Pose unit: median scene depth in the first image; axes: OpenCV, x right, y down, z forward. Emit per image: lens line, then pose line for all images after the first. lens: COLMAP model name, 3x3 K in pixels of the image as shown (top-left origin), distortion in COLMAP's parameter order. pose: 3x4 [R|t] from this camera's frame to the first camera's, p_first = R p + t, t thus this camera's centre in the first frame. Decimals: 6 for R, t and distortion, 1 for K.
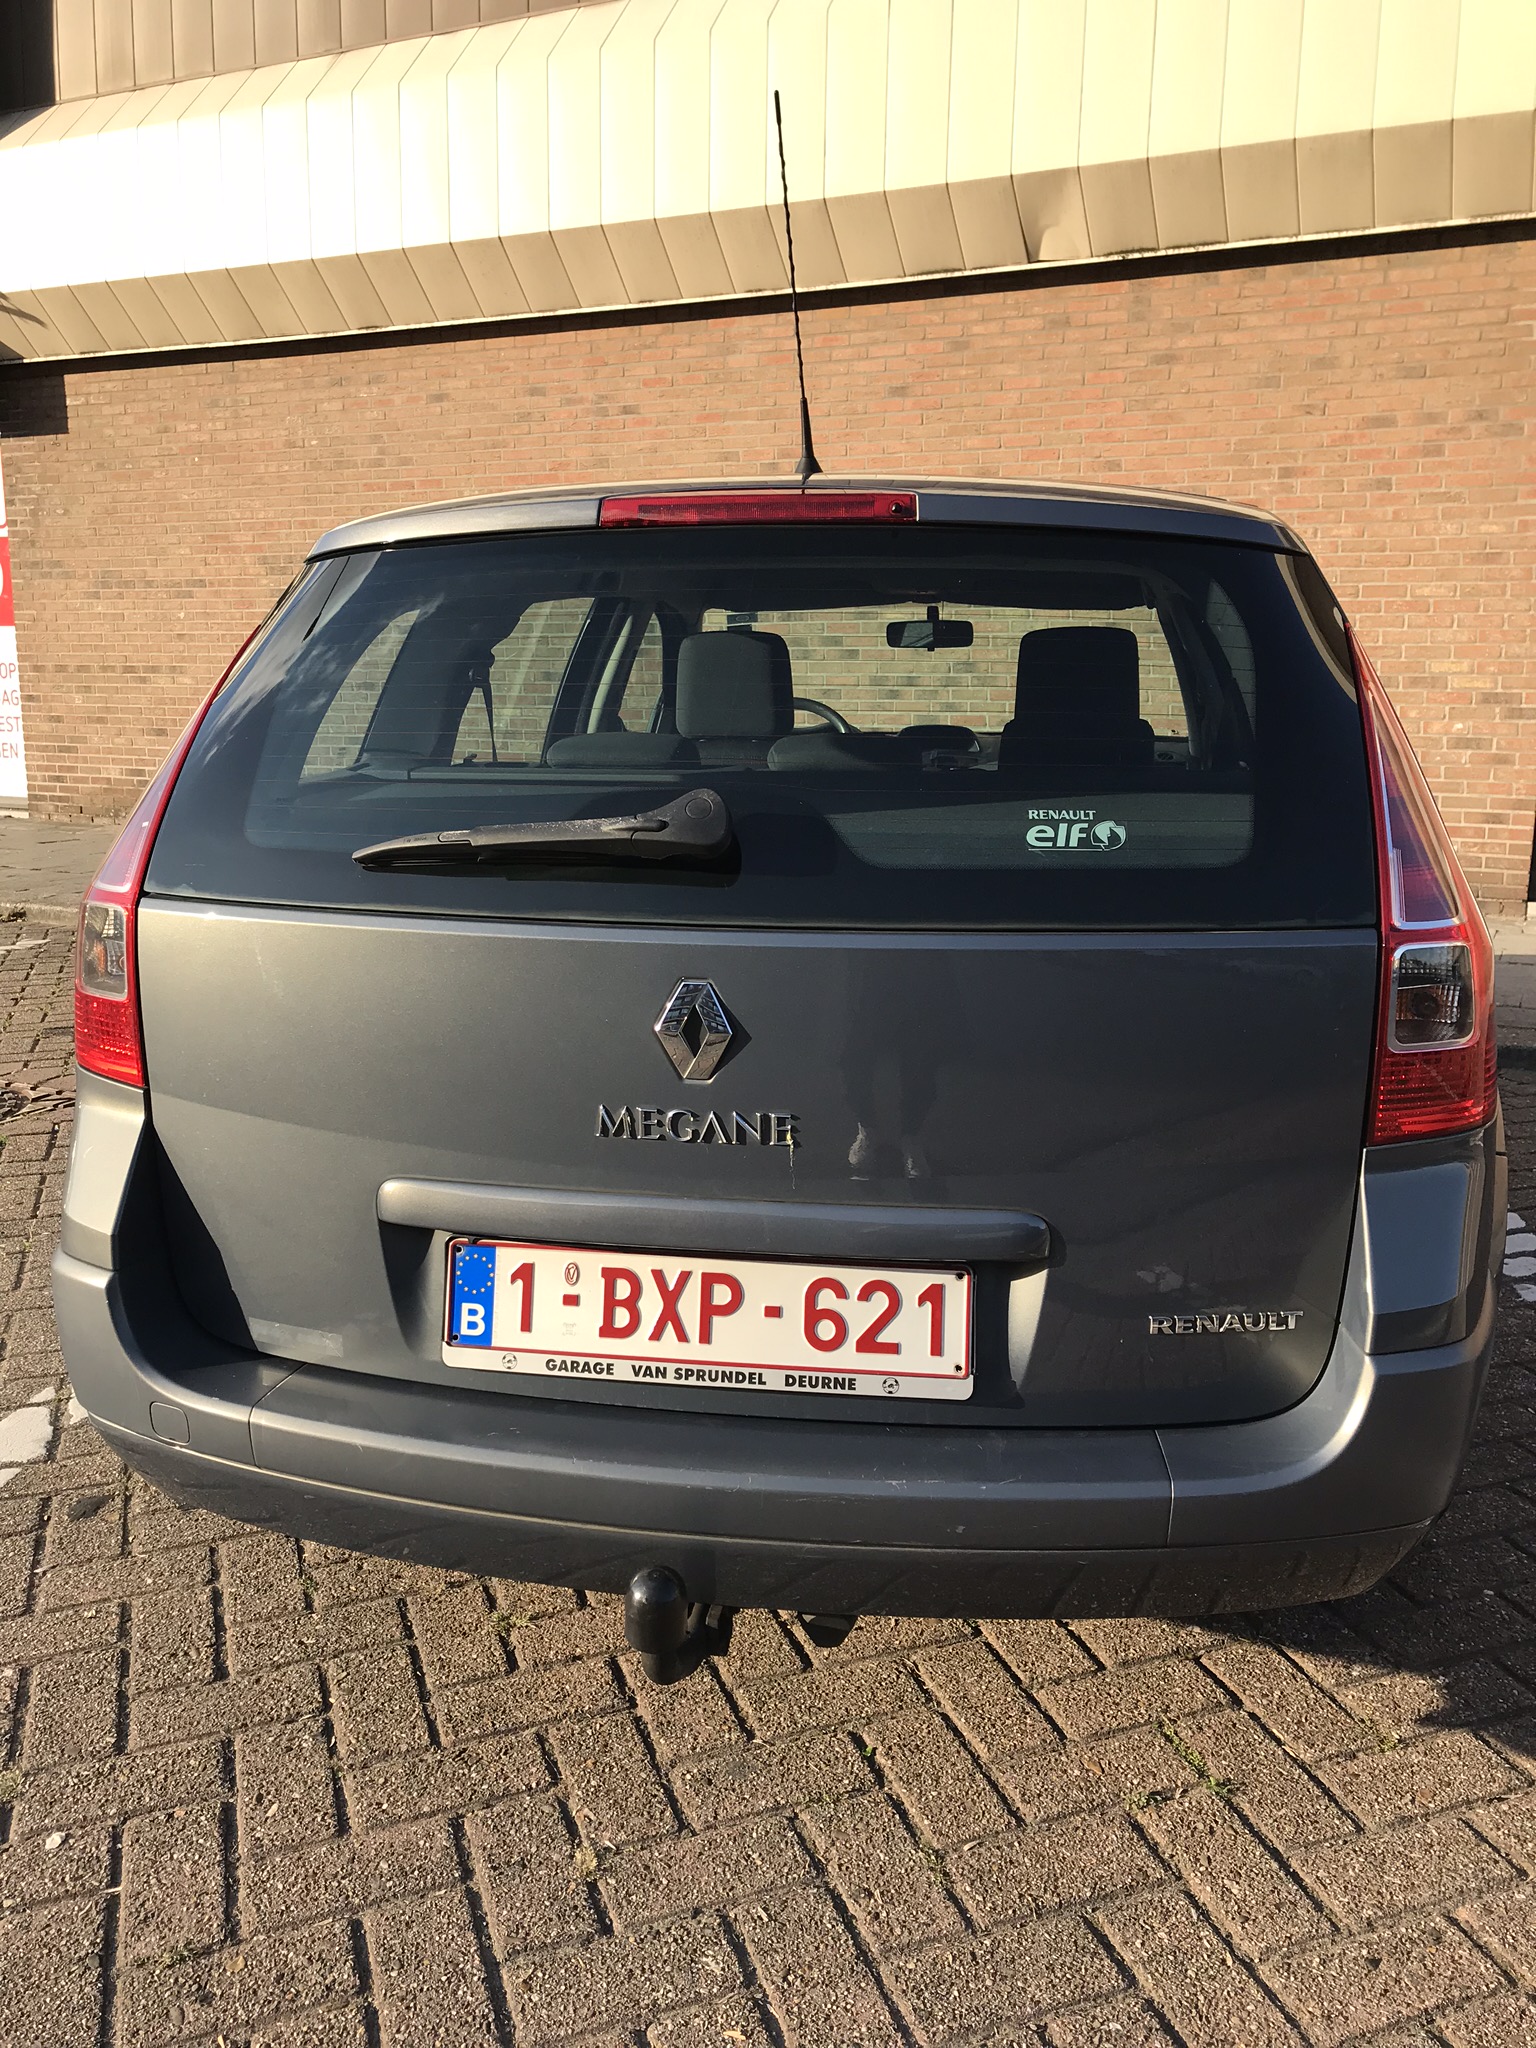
lens RADIAL K [[1677.4, 0, 768.0], [0, 1677.4, 1024.0], [0, 0, 1]] dist [-0.058789, 0.139655]
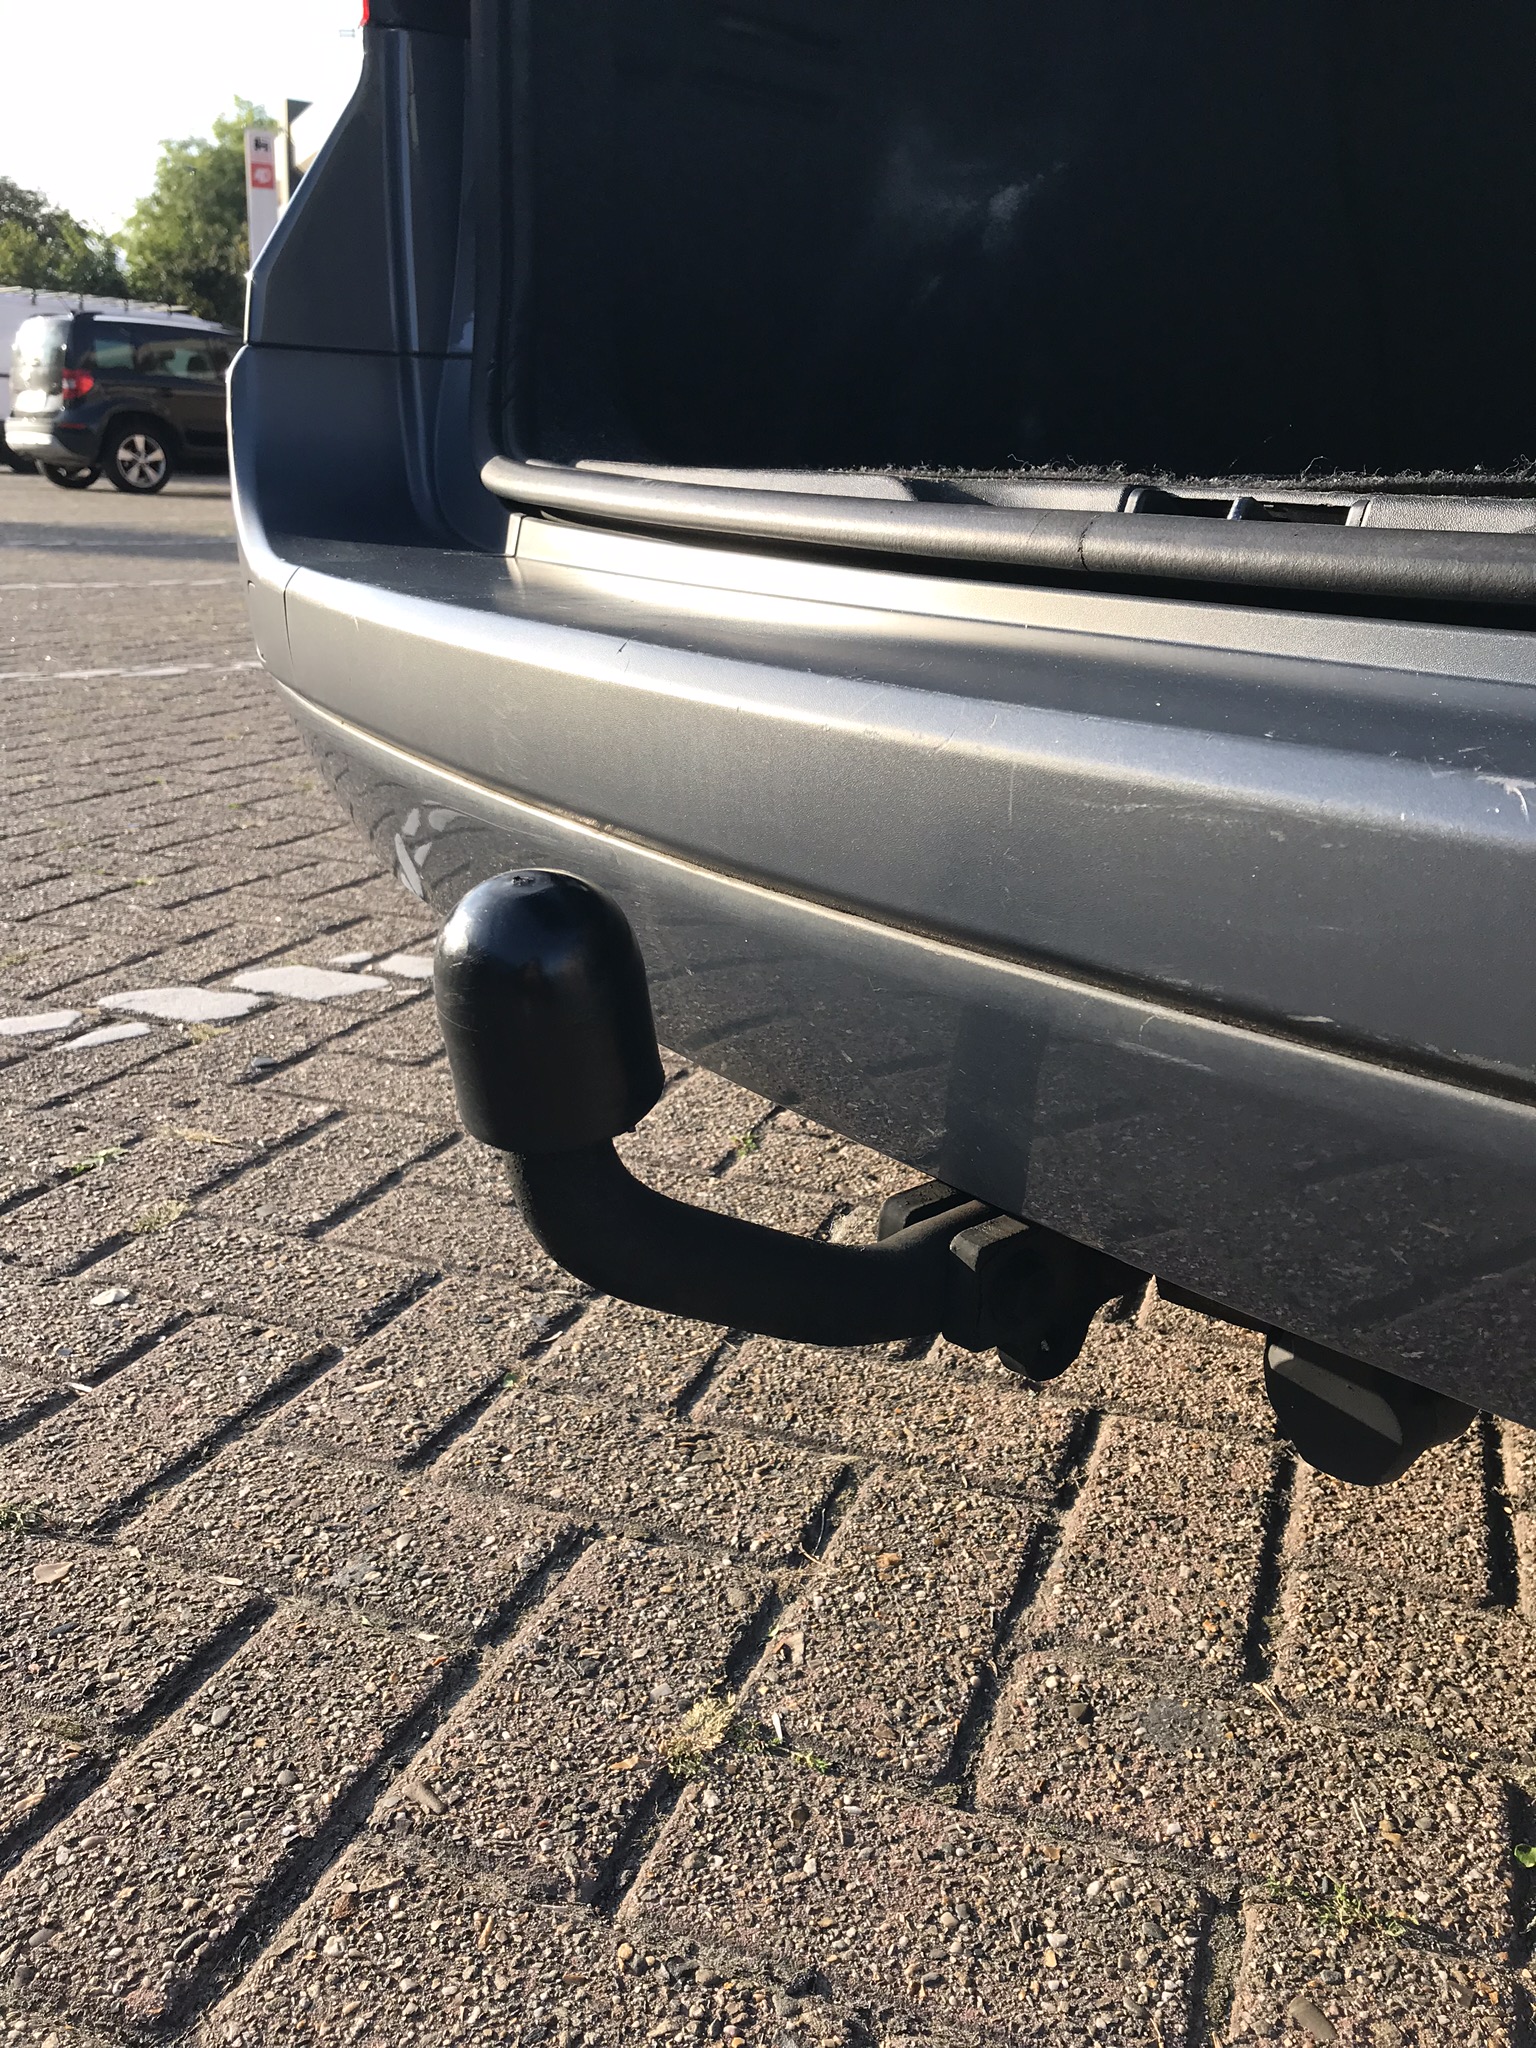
lens RADIAL K [[1661.8, 0, 768.0], [0, 1661.8, 1024.0], [0, 0, 1]] dist [0.053872, -0.062745]
pose [[0.762795, 0.224637, -0.606368, 0.094441], [-0.163812, 0.974261, 0.154857, 0.185220], [0.625547, -0.018793, 0.779960, 0.495610]]
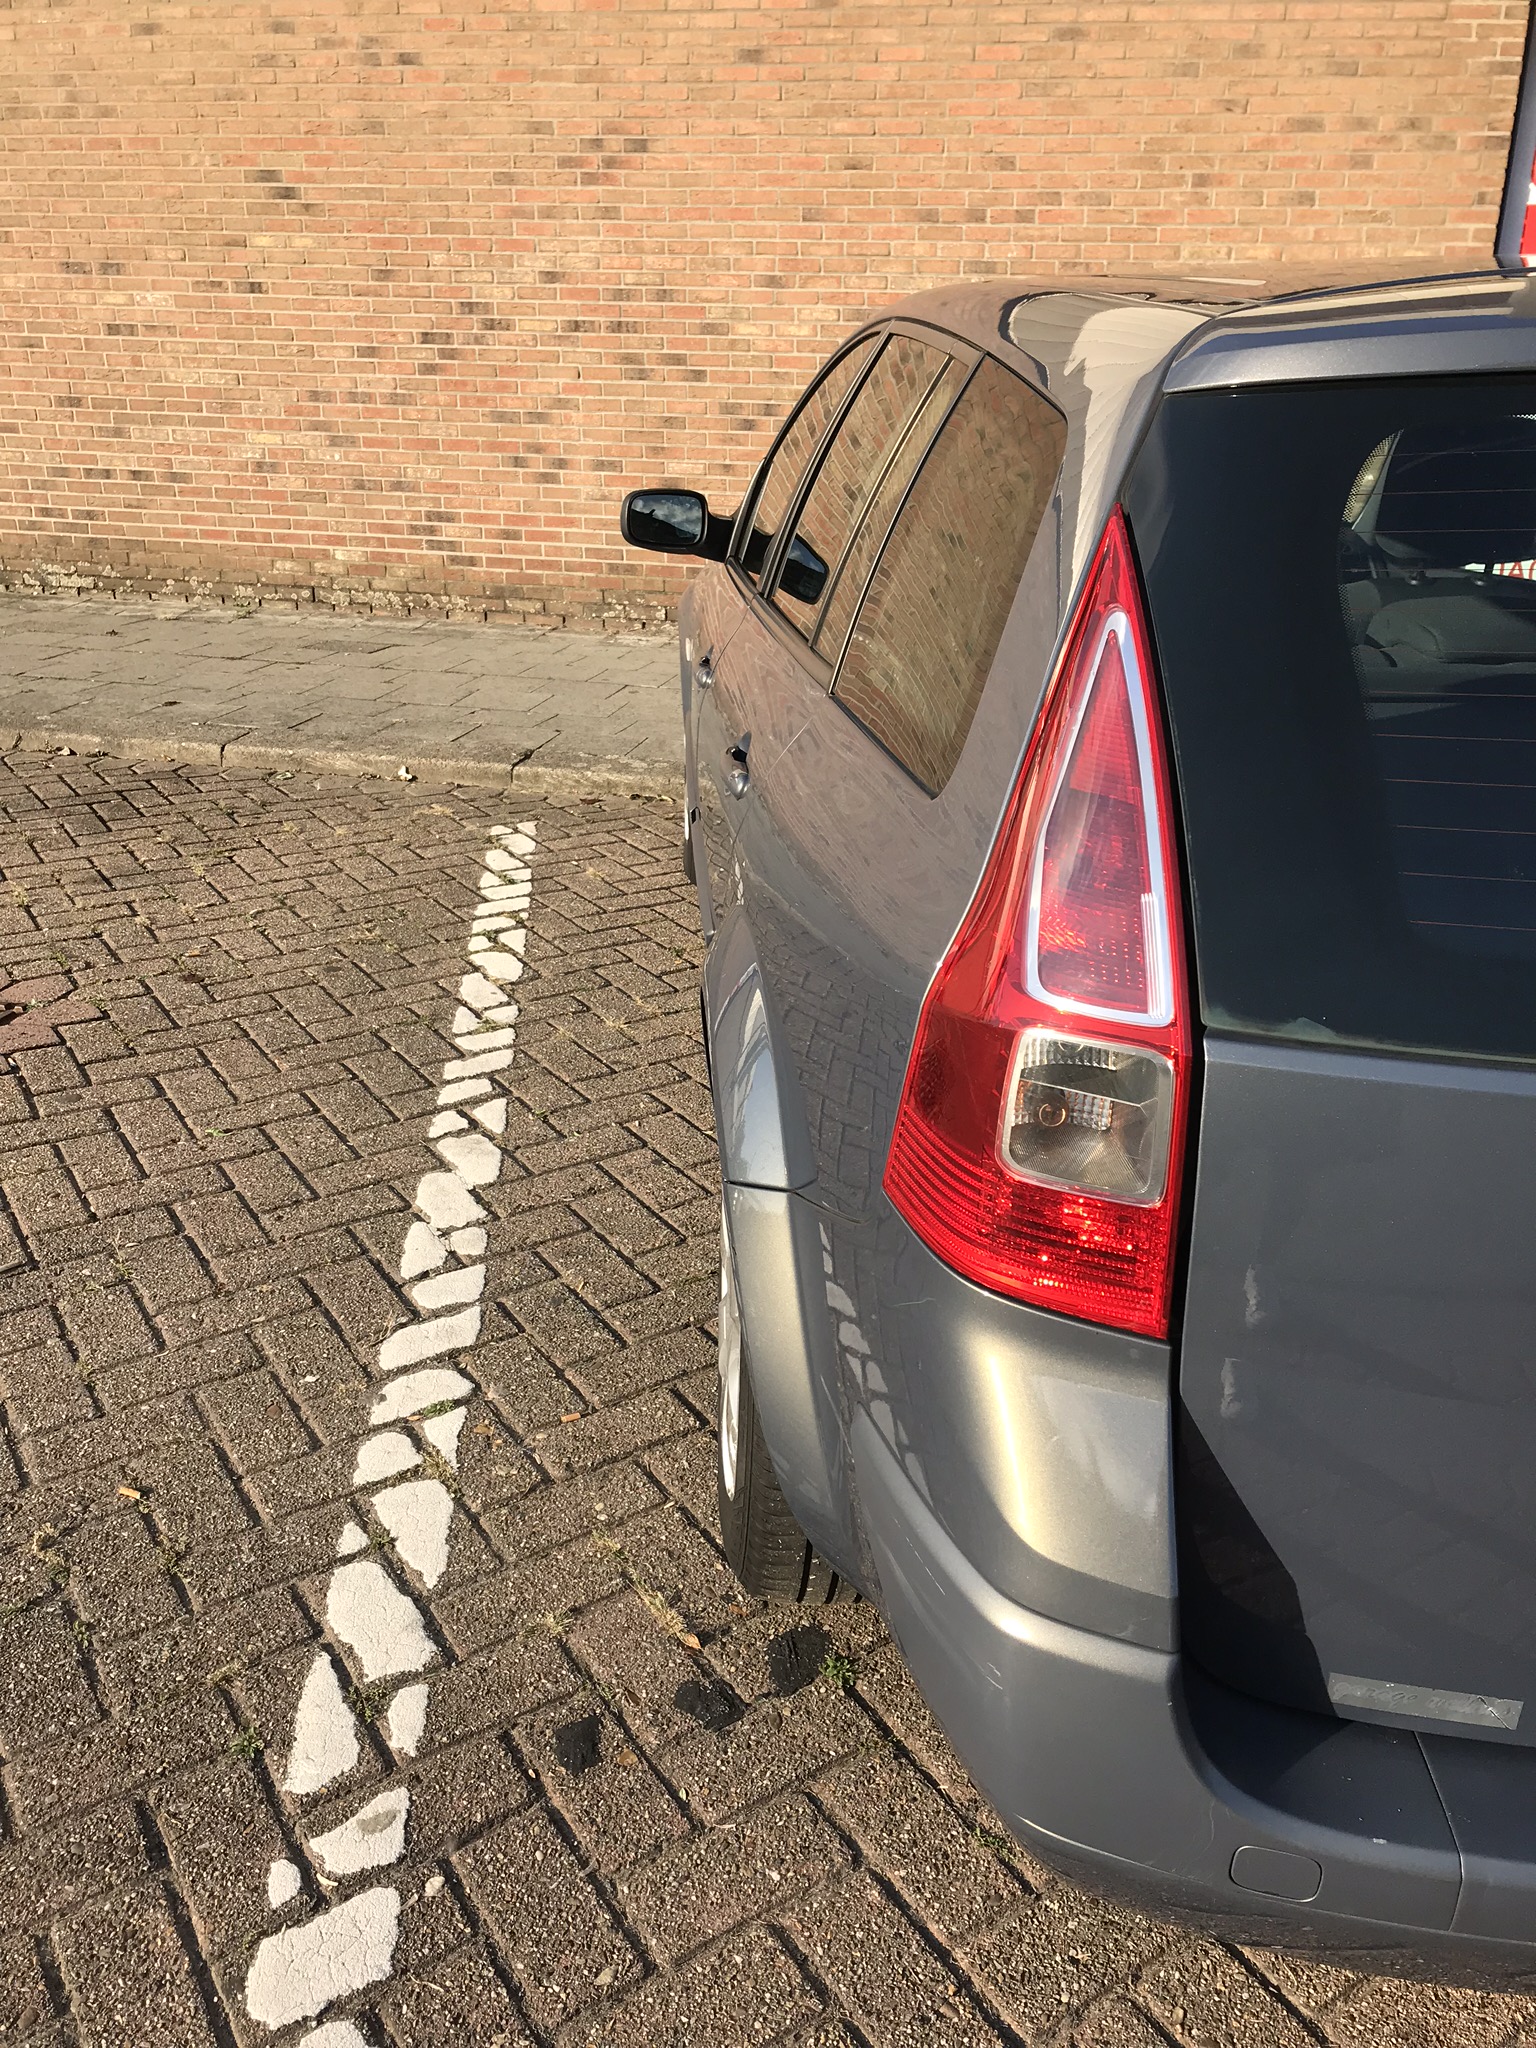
lens RADIAL K [[1651.7, 0, 768.0], [0, 1651.7, 1024.0], [0, 0, 1]] dist [0.093430, -0.116821]
pose [[0.973008, -0.068462, 0.220383, -0.521636], [0.031287, 0.985299, 0.167949, -0.145973], [-0.228641, -0.156520, 0.960846, 0.385329]]
